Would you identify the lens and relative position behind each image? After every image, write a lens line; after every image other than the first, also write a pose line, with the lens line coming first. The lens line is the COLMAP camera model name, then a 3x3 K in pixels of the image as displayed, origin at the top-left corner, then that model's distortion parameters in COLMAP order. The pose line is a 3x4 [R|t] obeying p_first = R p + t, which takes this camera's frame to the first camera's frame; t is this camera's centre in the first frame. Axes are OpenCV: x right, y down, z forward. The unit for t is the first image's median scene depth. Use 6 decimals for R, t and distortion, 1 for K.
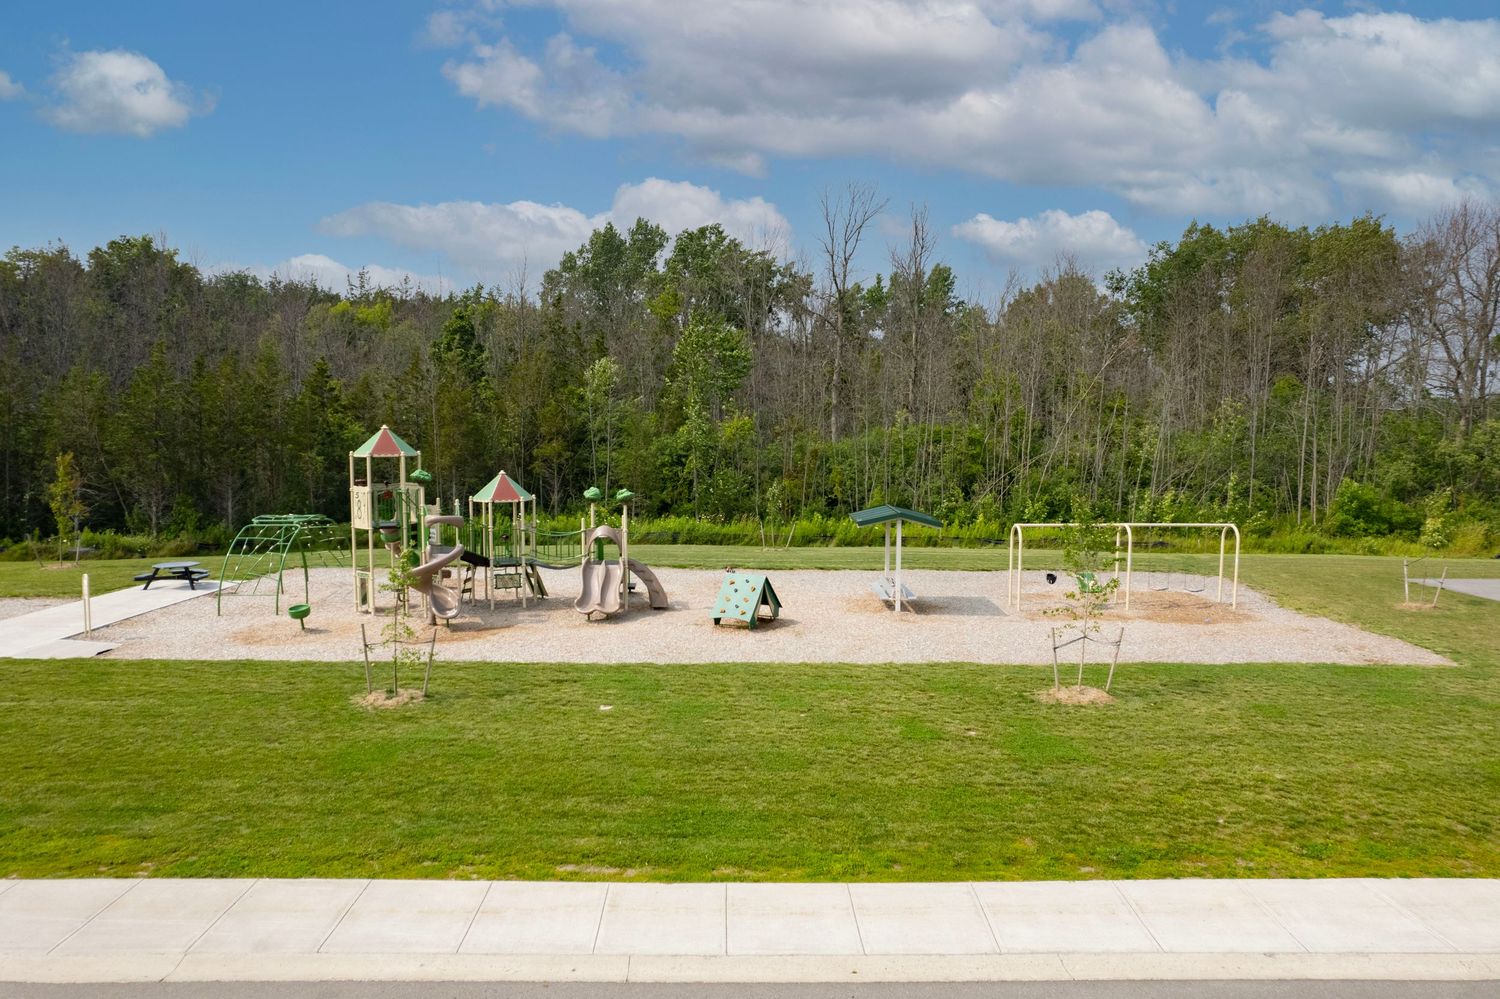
lens RADIAL K [[950.9, 0, 755.1], [0, 950.9, 529.3], [0, 0, 1]] dist [-0.072674, 0.060115]
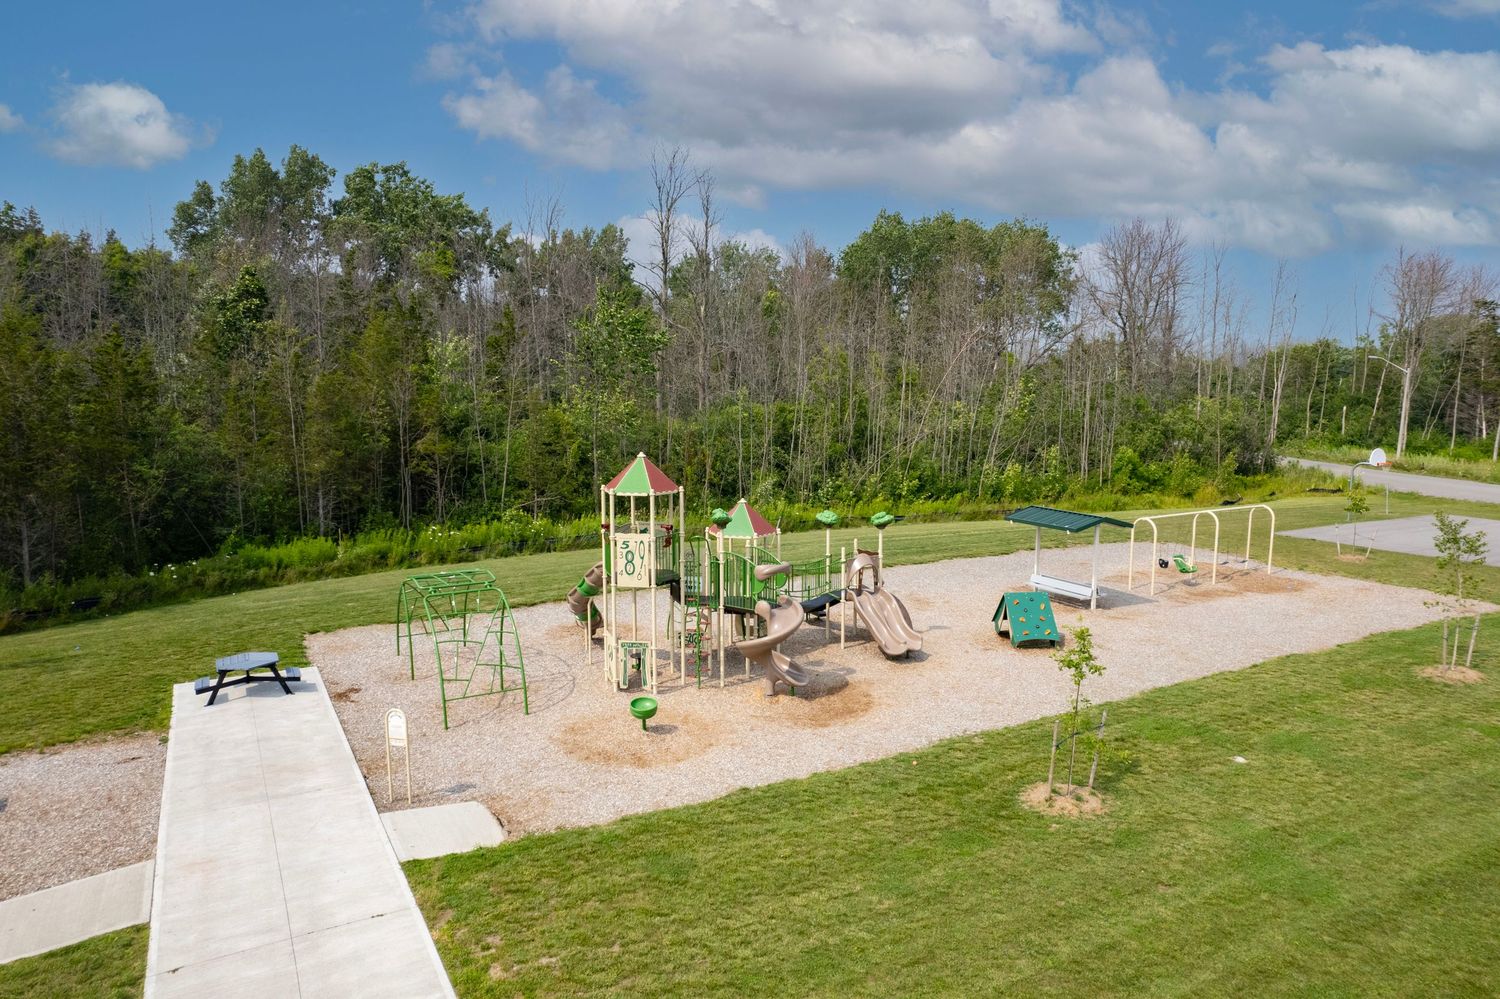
lens RADIAL K [[950.9, 0, 755.1], [0, 950.9, 529.3], [0, 0, 1]] dist [-0.072674, 0.060115]
pose [[0.879019, -0.077646, 0.470423, -0.398626], [0.052660, 0.996425, 0.066067, -0.054703], [-0.473871, -0.033301, 0.879965, 0.147361]]
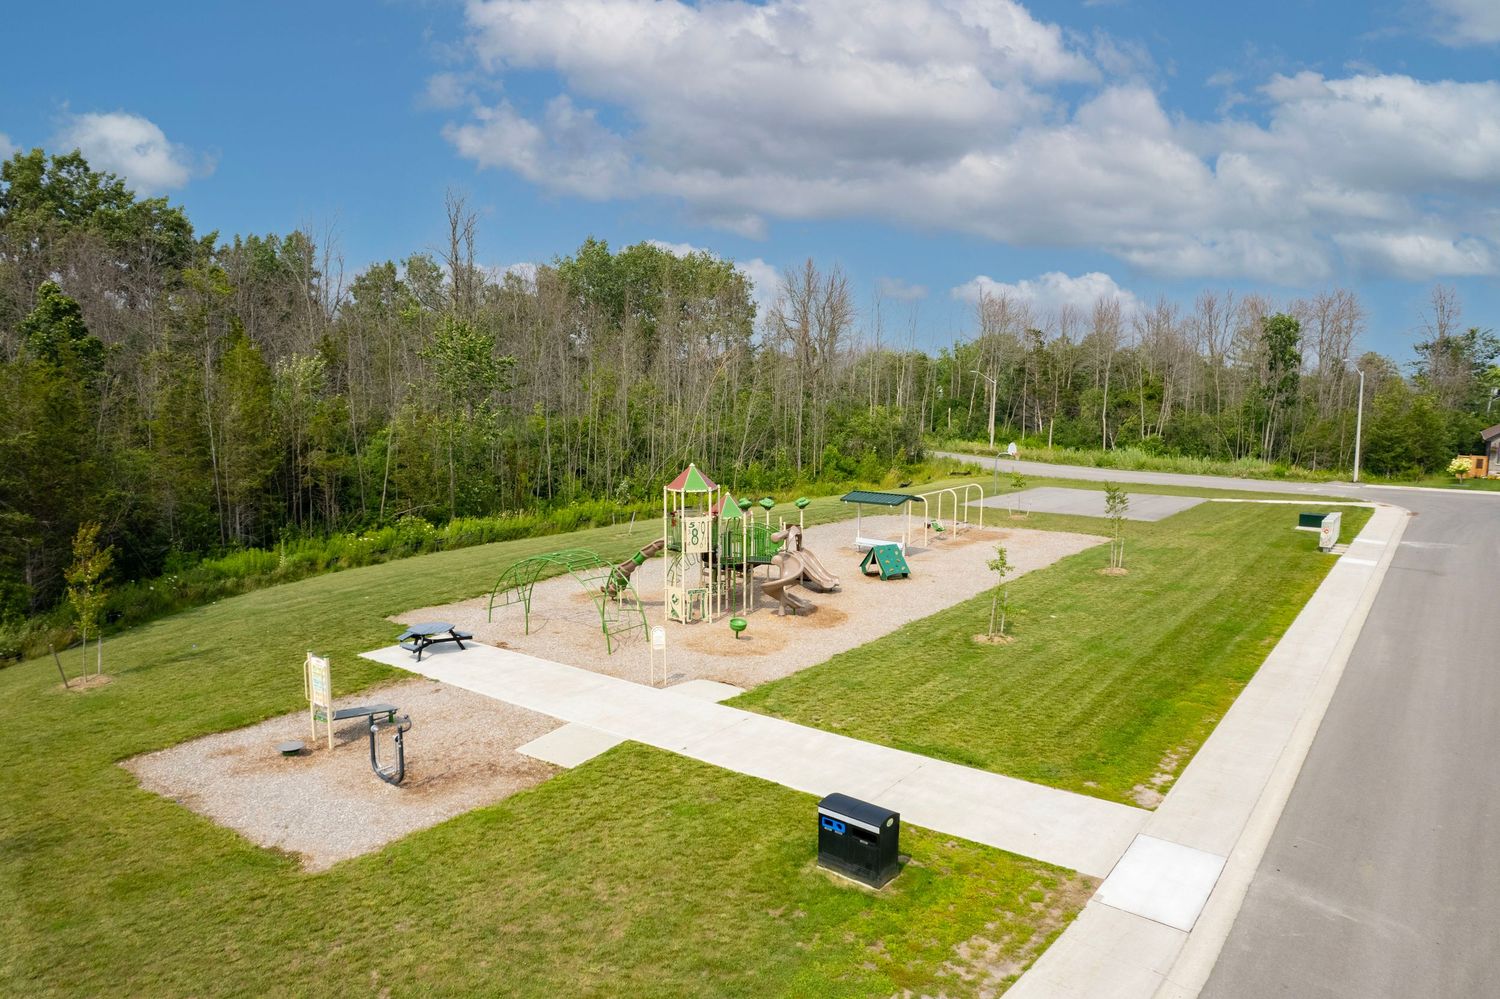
lens RADIAL K [[950.9, 0, 755.1], [0, 950.9, 529.3], [0, 0, 1]] dist [-0.072674, 0.060115]
pose [[0.615100, -0.124323, 0.778585, -0.742290], [0.080714, 0.992231, 0.094672, -0.078308], [-0.784307, 0.004610, 0.620356, 0.116115]]
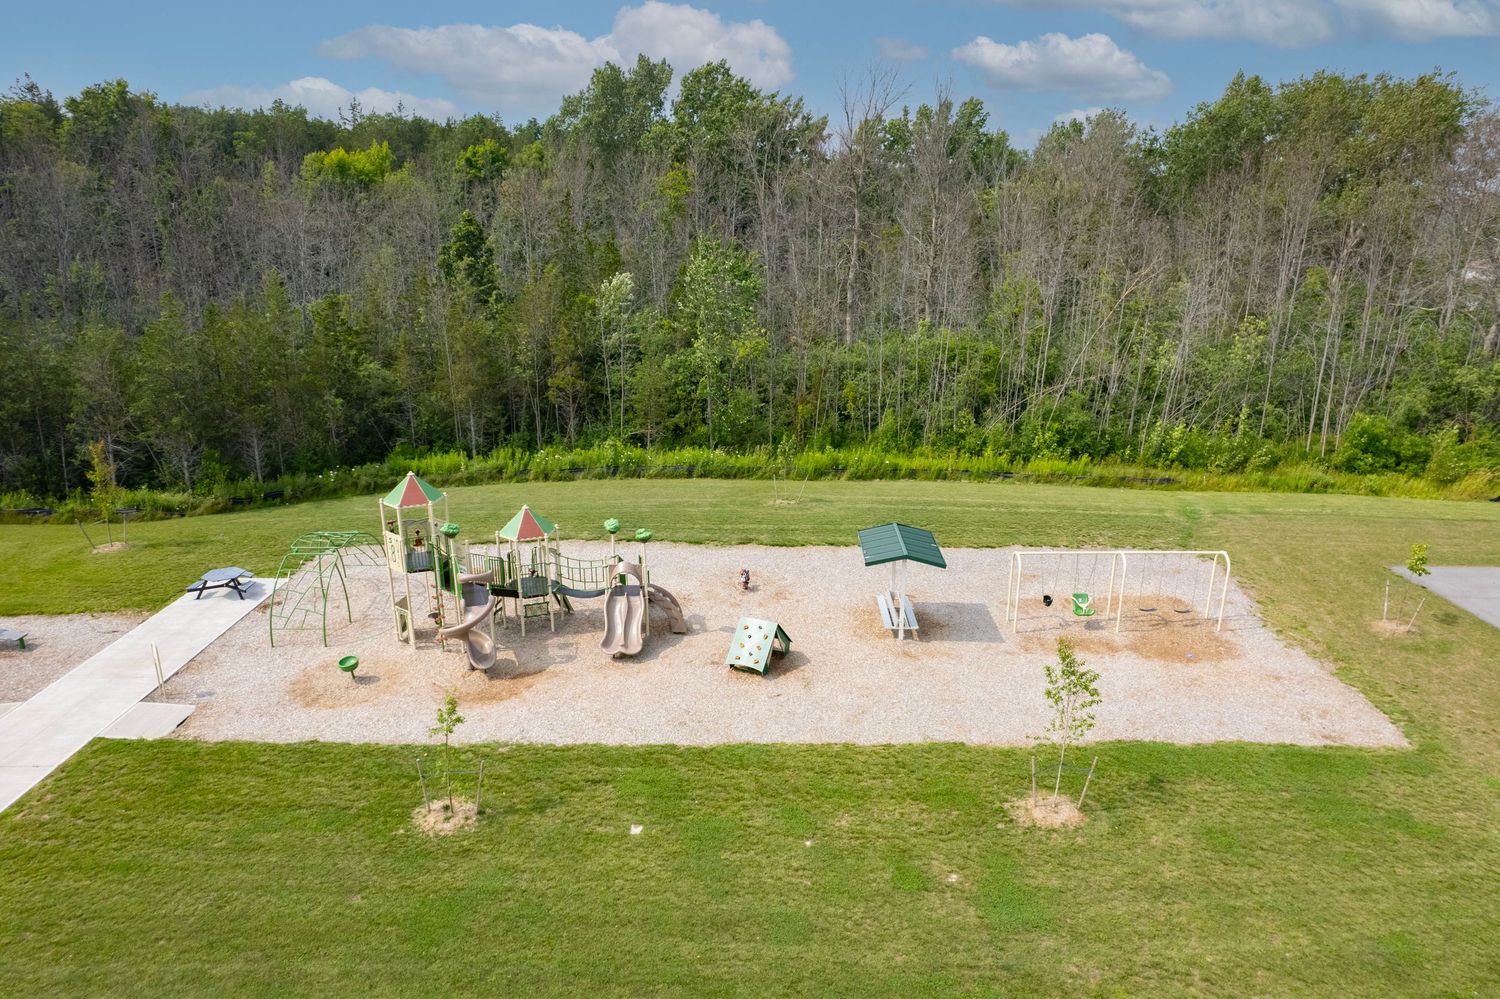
lens RADIAL K [[950.9, 0, 755.1], [0, 950.9, 529.3], [0, 0, 1]] dist [-0.072674, 0.060115]
pose [[0.999877, -0.000215, -0.015662, 0.001580], [0.003590, 0.976441, 0.215756, -0.156971], [0.015247, -0.215786, 0.976322, -0.013093]]
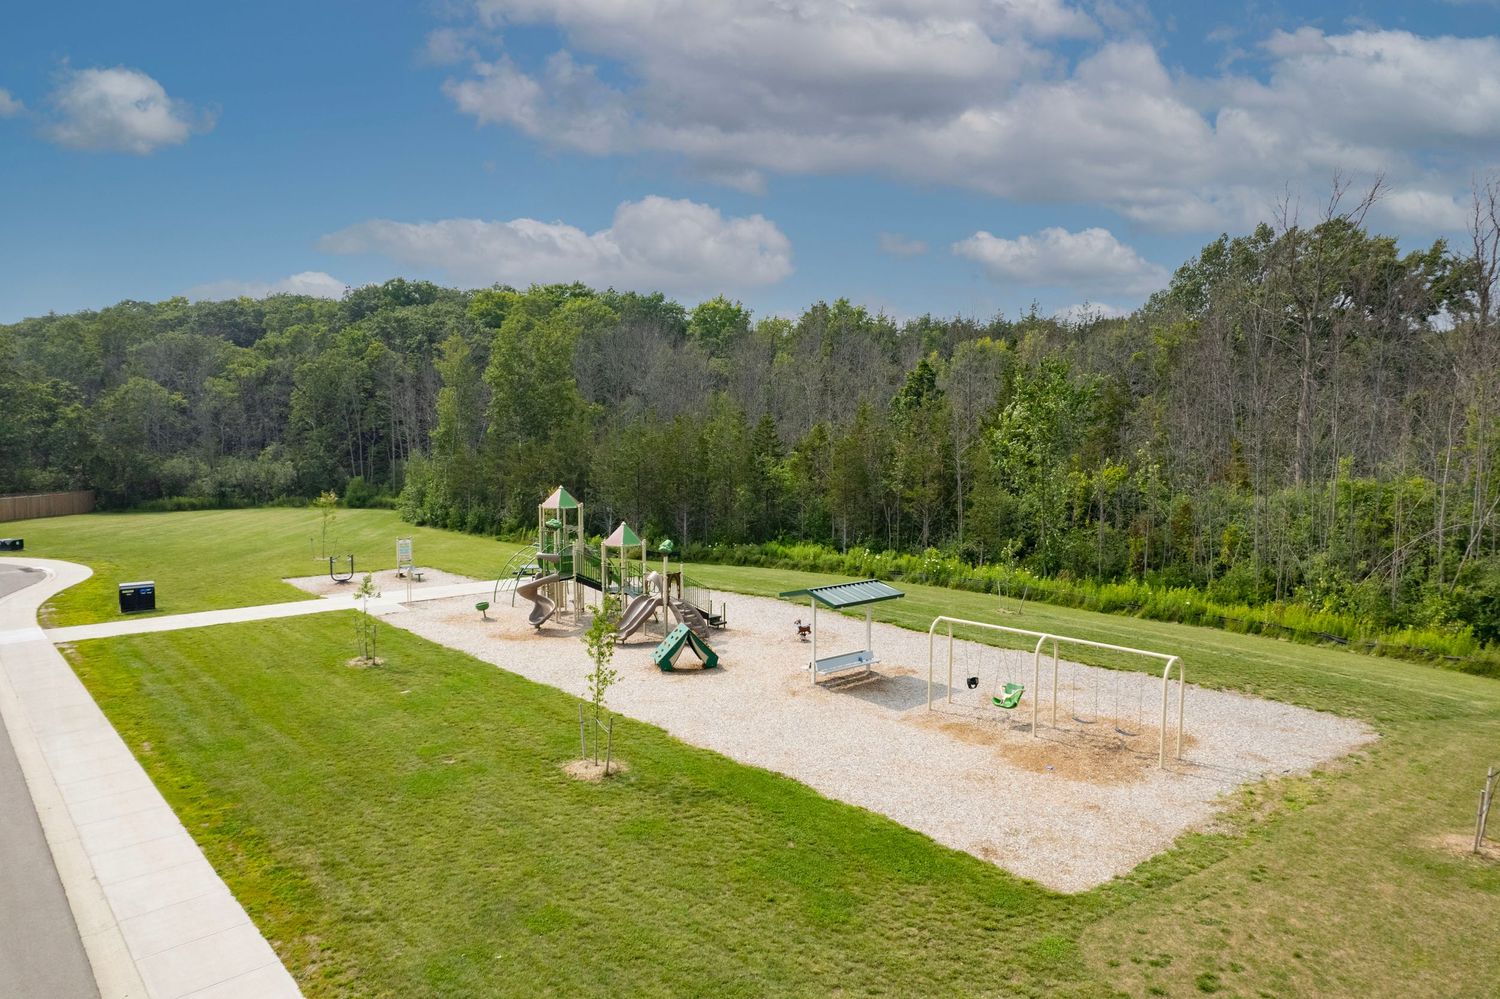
lens RADIAL K [[950.9, 0, 755.1], [0, 950.9, 529.3], [0, 0, 1]] dist [-0.072674, 0.060115]
pose [[0.667429, 0.072963, -0.741090, 0.507903], [-0.080178, 0.996444, 0.025894, -0.059823], [0.740344, 0.042137, 0.670906, 0.150411]]
